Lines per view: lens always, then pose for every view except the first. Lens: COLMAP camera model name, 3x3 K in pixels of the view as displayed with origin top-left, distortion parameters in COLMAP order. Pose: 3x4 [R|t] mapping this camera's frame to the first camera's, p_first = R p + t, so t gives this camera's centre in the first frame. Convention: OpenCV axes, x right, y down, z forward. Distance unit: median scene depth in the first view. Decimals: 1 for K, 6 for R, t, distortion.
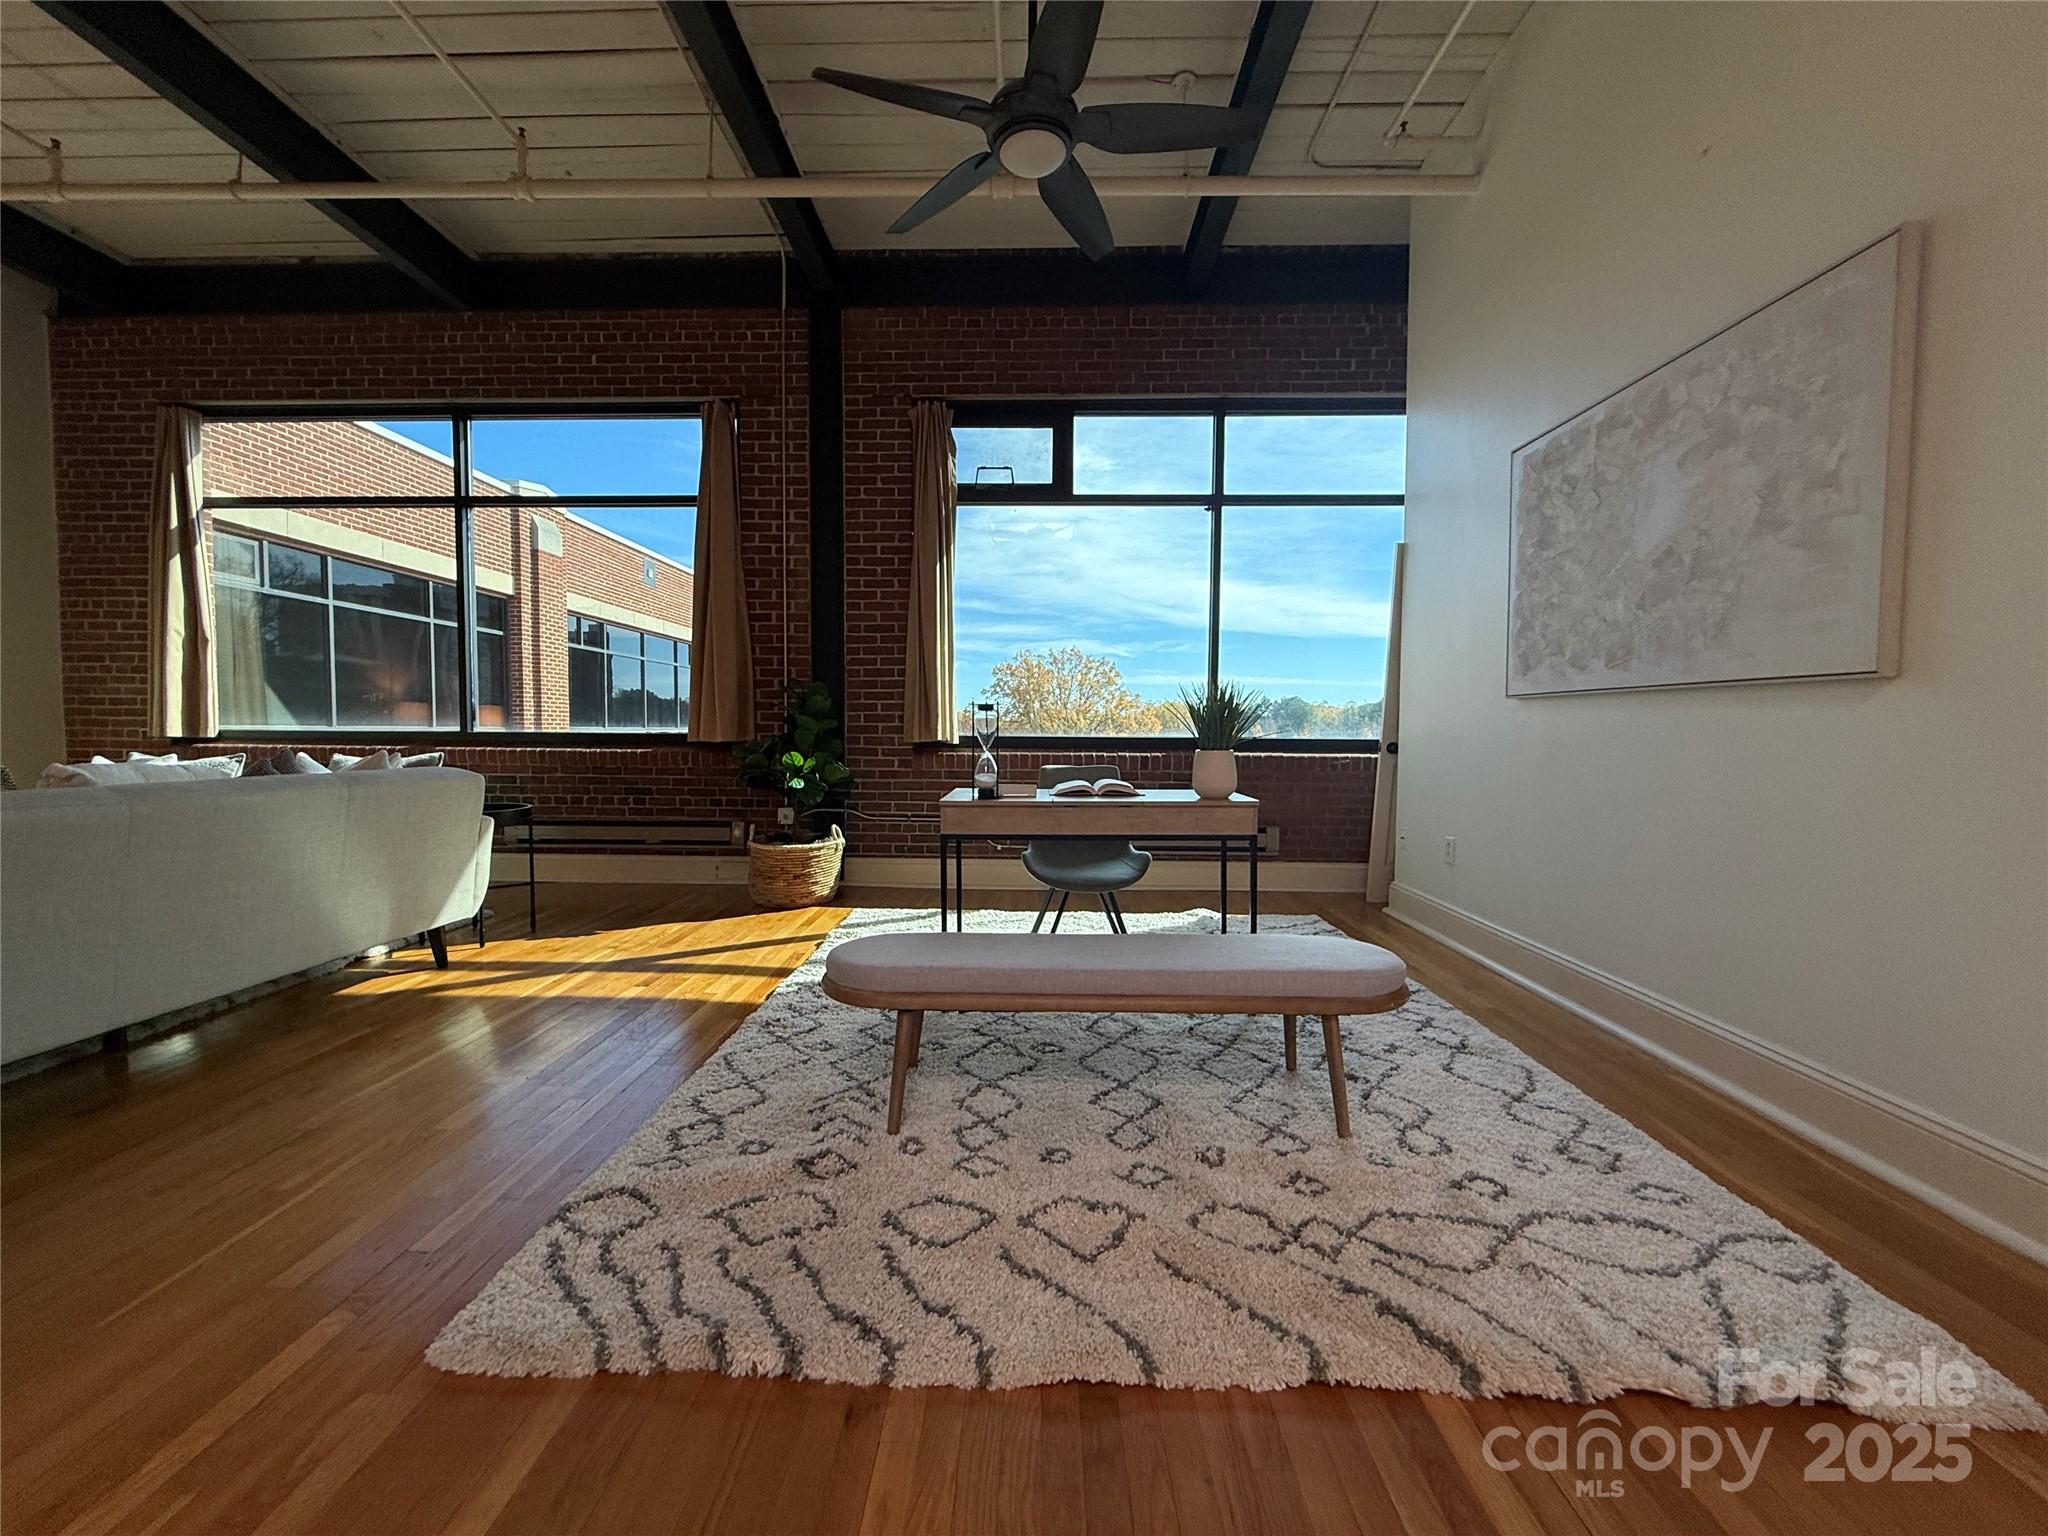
lens RADIAL K [[809.6, 0, 1011.4], [0, 809.6, 766.6], [0, 0, 1]] dist [0.000313, -0.000780]
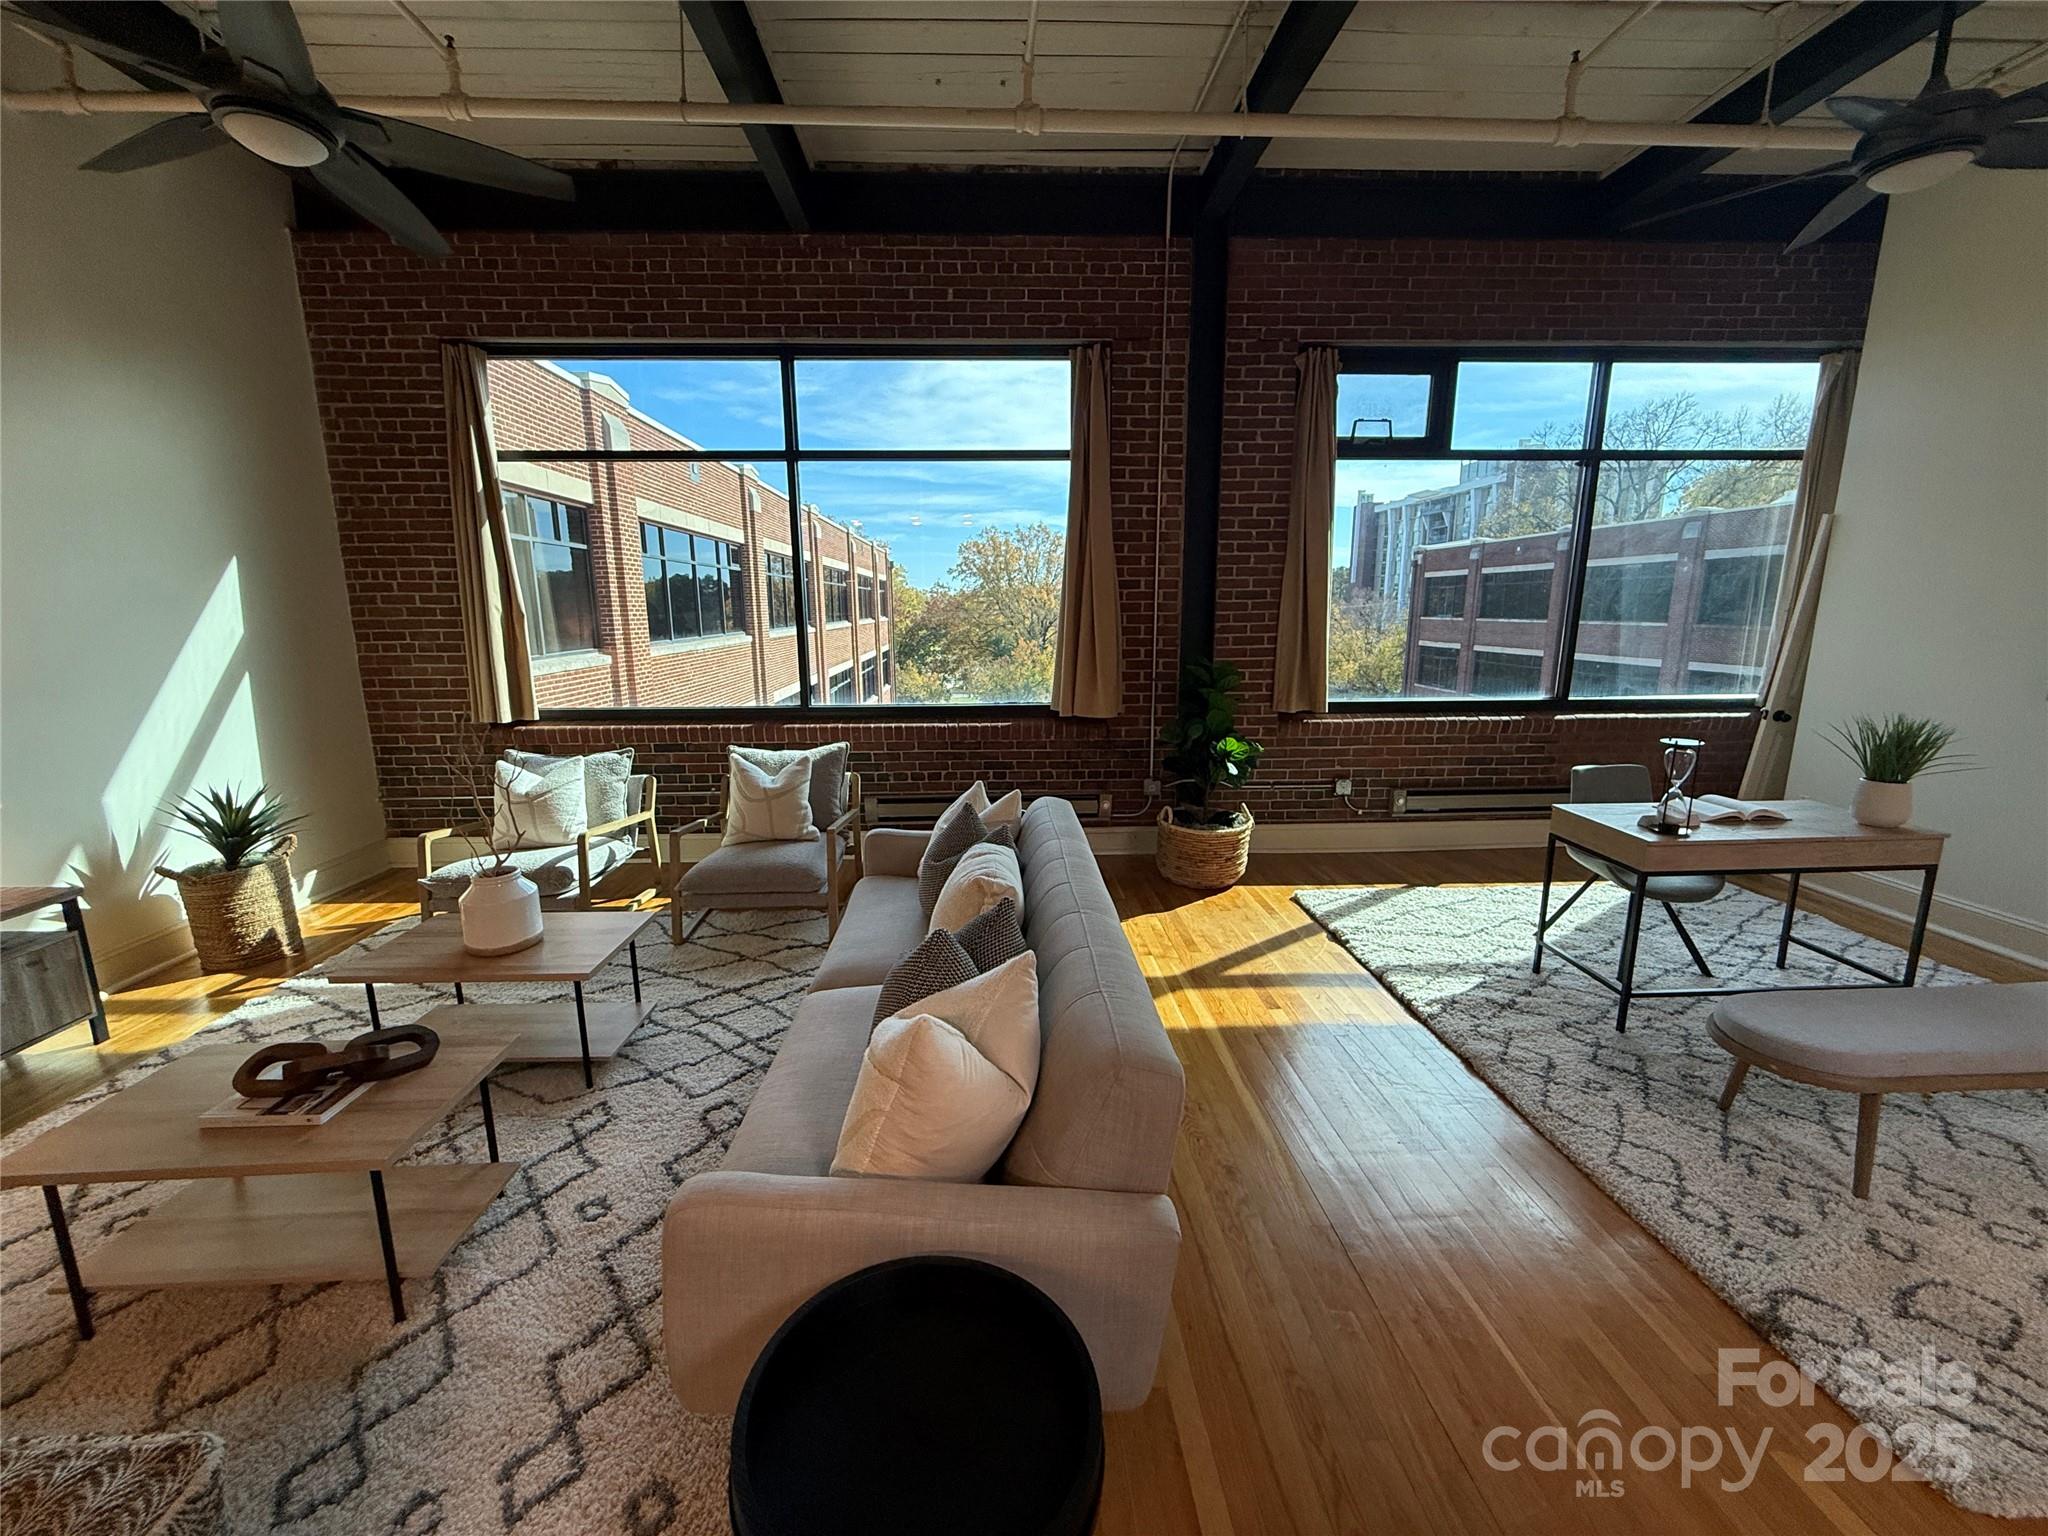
lens RADIAL K [[809.6, 0, 1011.4], [0, 809.6, 766.6], [0, 0, 1]] dist [0.000313, -0.000780]
pose [[0.997610, -0.027049, 0.063580, -0.519106], [0.017156, 0.988342, 0.151282, -0.119071], [-0.066931, -0.149829, 0.986444, 0.030619]]
